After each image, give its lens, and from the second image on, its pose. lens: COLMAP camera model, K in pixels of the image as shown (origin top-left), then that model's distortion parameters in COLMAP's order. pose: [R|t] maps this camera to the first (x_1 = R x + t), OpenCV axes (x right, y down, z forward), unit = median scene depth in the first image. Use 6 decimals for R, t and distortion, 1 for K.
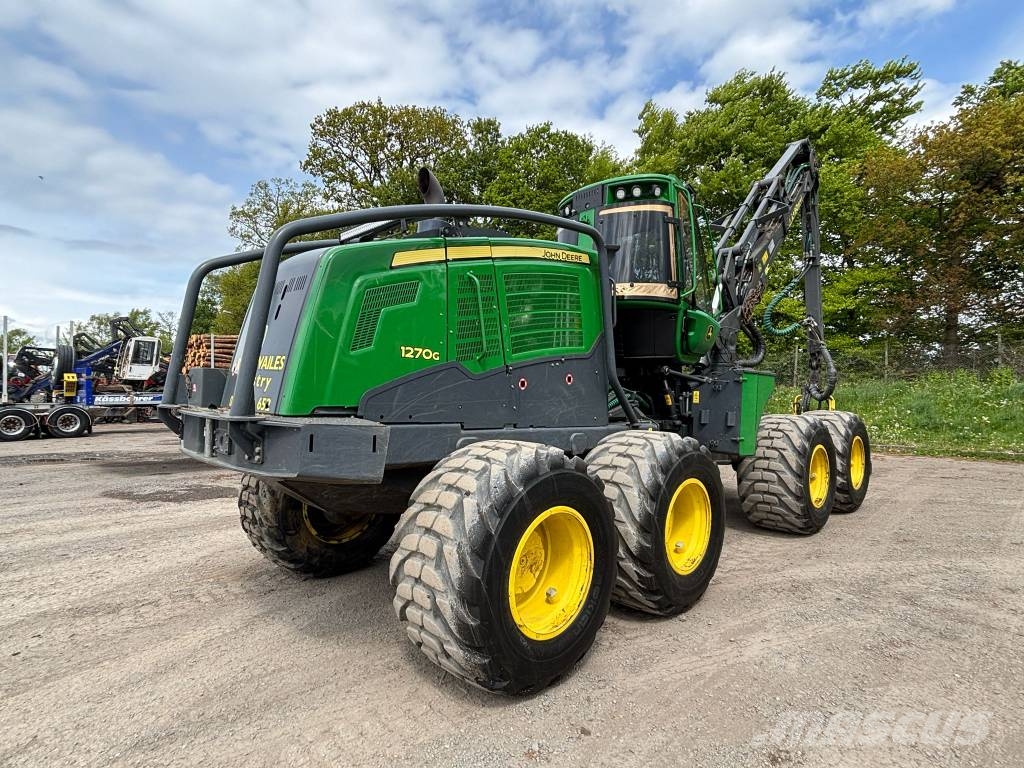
lens RADIAL K [[540.5, 0, 508.0], [0, 540.5, 384.9], [0, 0, 1]] dist [0.002725, -0.001962]
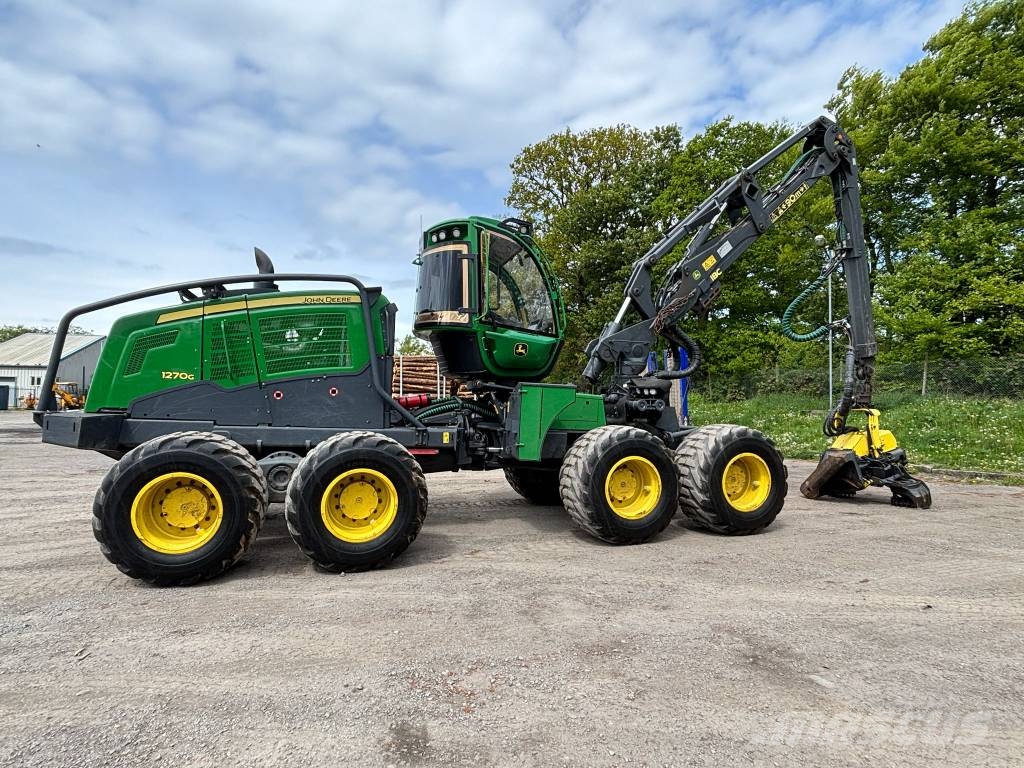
lens RADIAL K [[540.5, 0, 515.6], [0, 540.5, 383.6], [0, 0, 1]] dist [0.002725, -0.001962]
pose [[0.901989, -0.006544, -0.431709, 0.912855], [-0.003922, 0.999720, -0.023348, -0.001010], [0.431741, 0.022753, 0.901711, -0.004457]]
